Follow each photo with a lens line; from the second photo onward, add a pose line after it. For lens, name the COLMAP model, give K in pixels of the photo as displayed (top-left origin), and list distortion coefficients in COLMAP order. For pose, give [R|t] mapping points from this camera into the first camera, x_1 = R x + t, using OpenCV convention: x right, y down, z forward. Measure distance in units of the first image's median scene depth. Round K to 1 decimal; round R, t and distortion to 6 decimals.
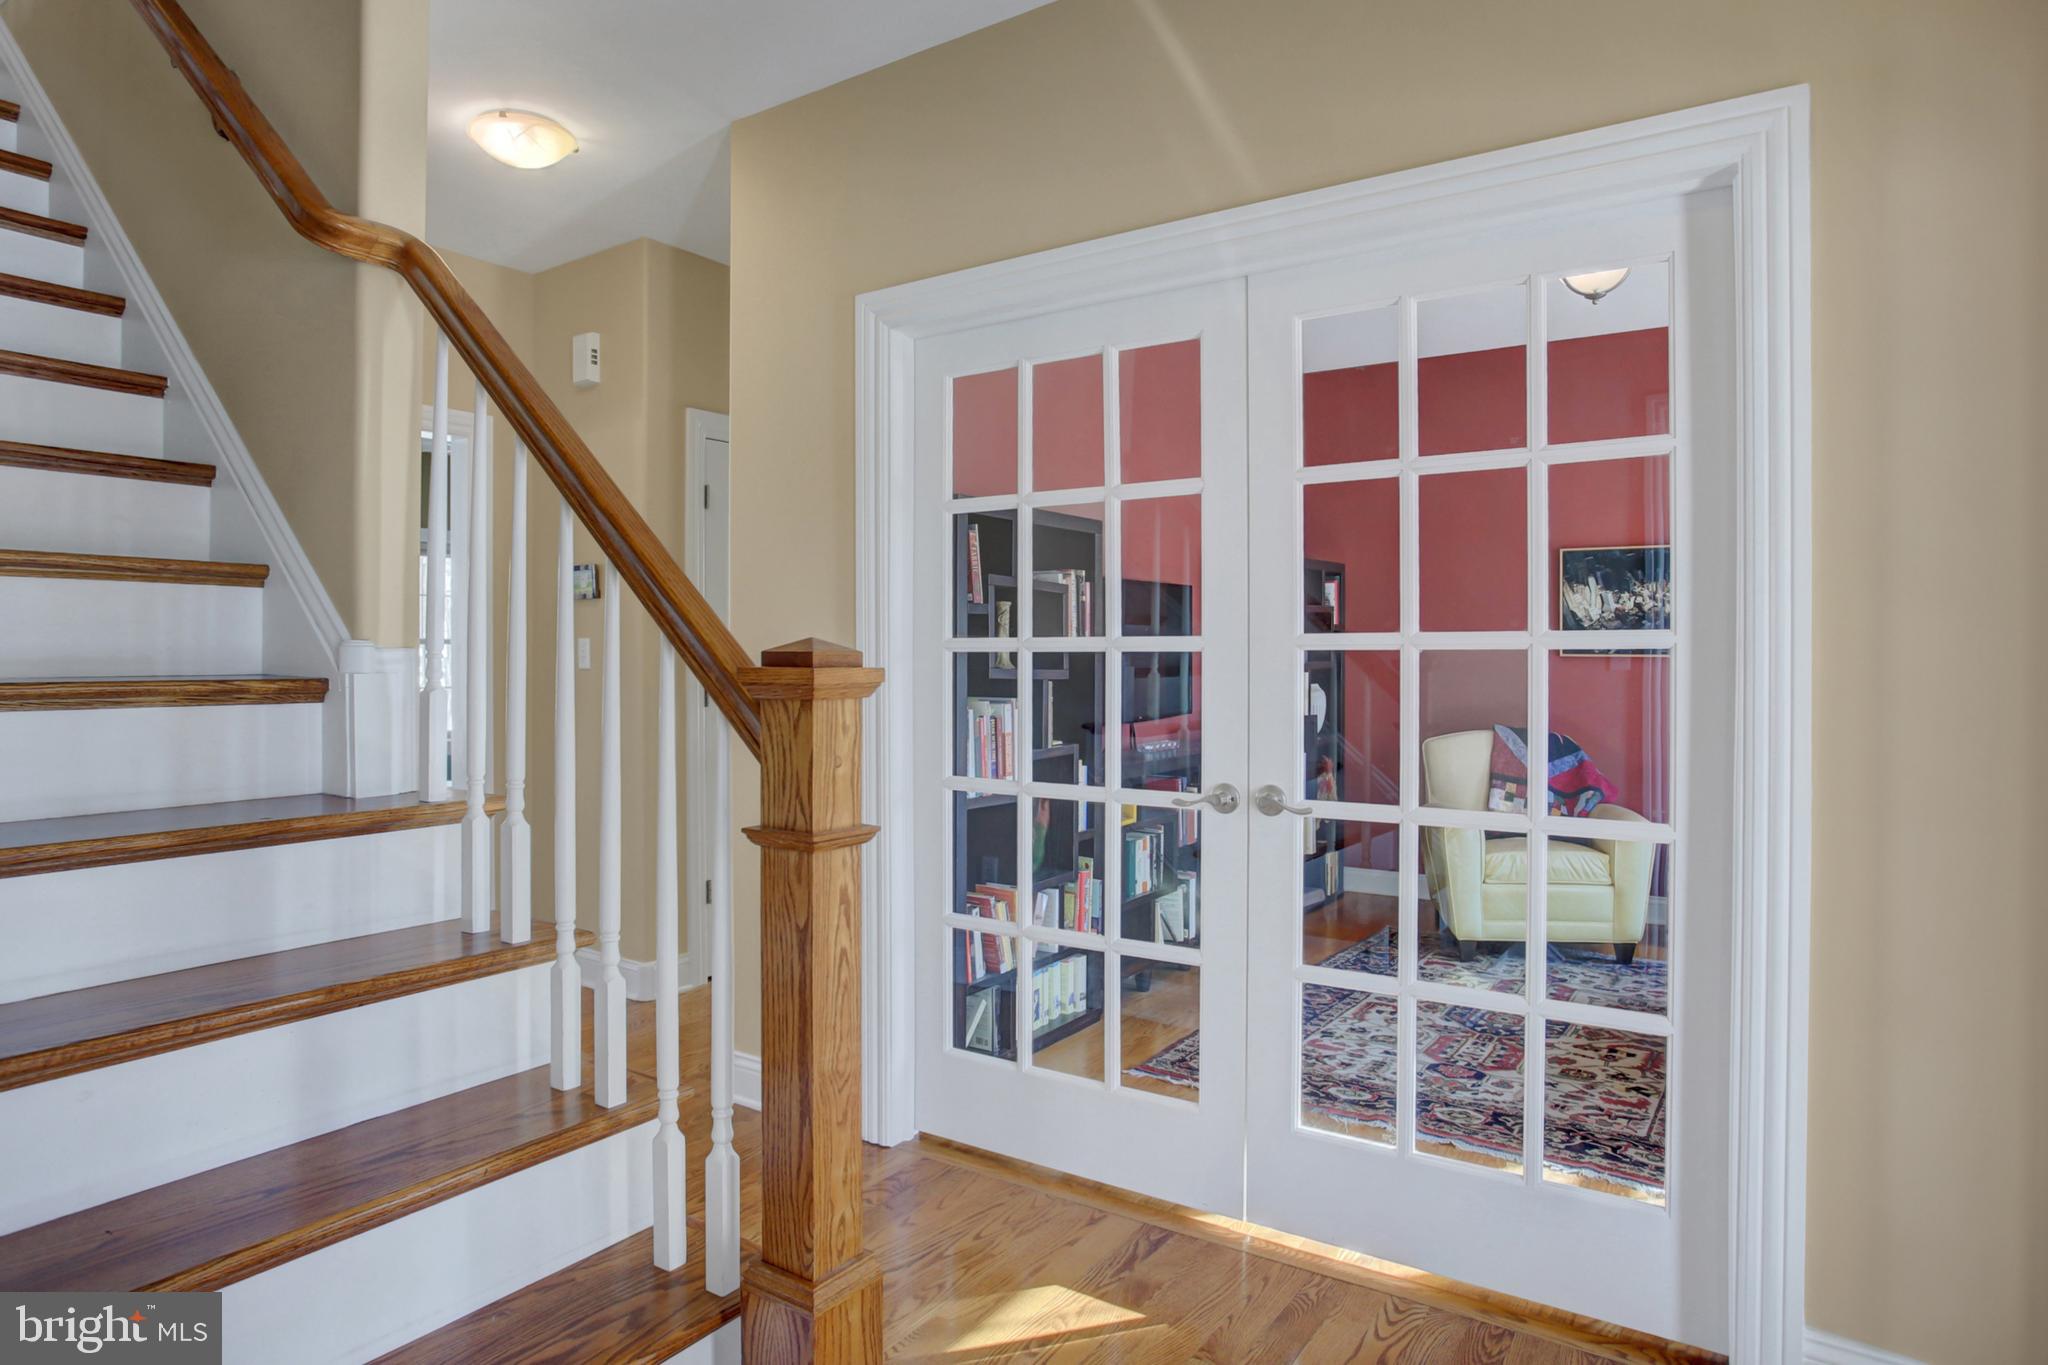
lens RADIAL K [[1115.8, 0, 1015.9], [0, 1115.8, 657.2], [0, 0, 1]] dist [-0.032039, 0.000162]
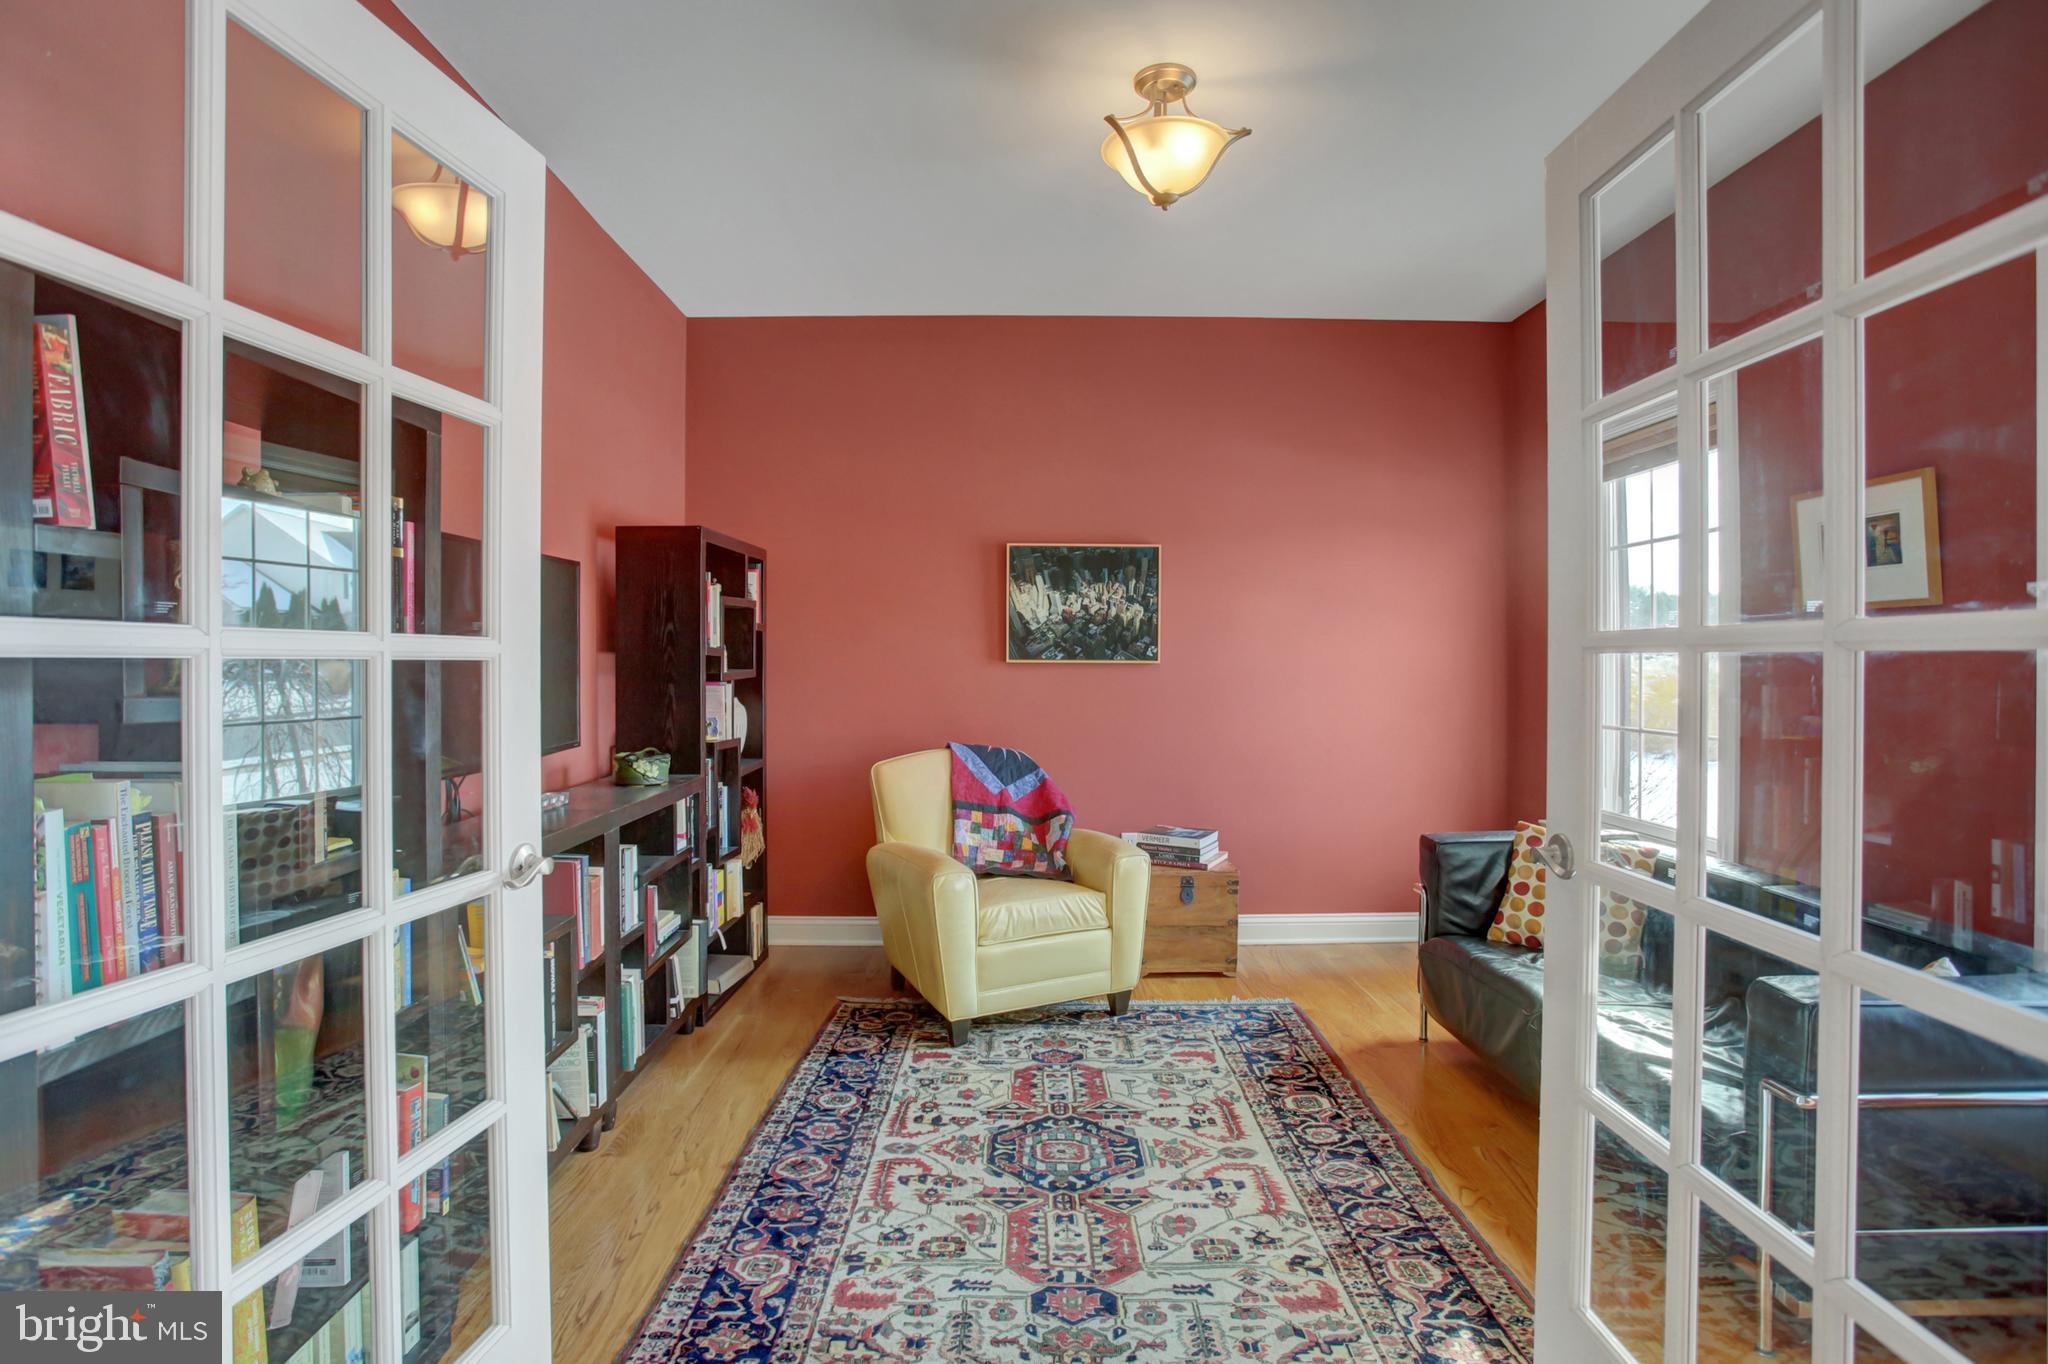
lens RADIAL K [[1044.9, 0, 1021.8], [0, 1044.9, 663.5], [0, 0, 1]] dist [-0.090631, 0.047278]
pose [[0.824961, -0.003037, 0.565181, 0.029643], [0.002838, 0.999995, 0.001231, -0.001395], [-0.565182, 0.000589, 0.824966, 0.420711]]
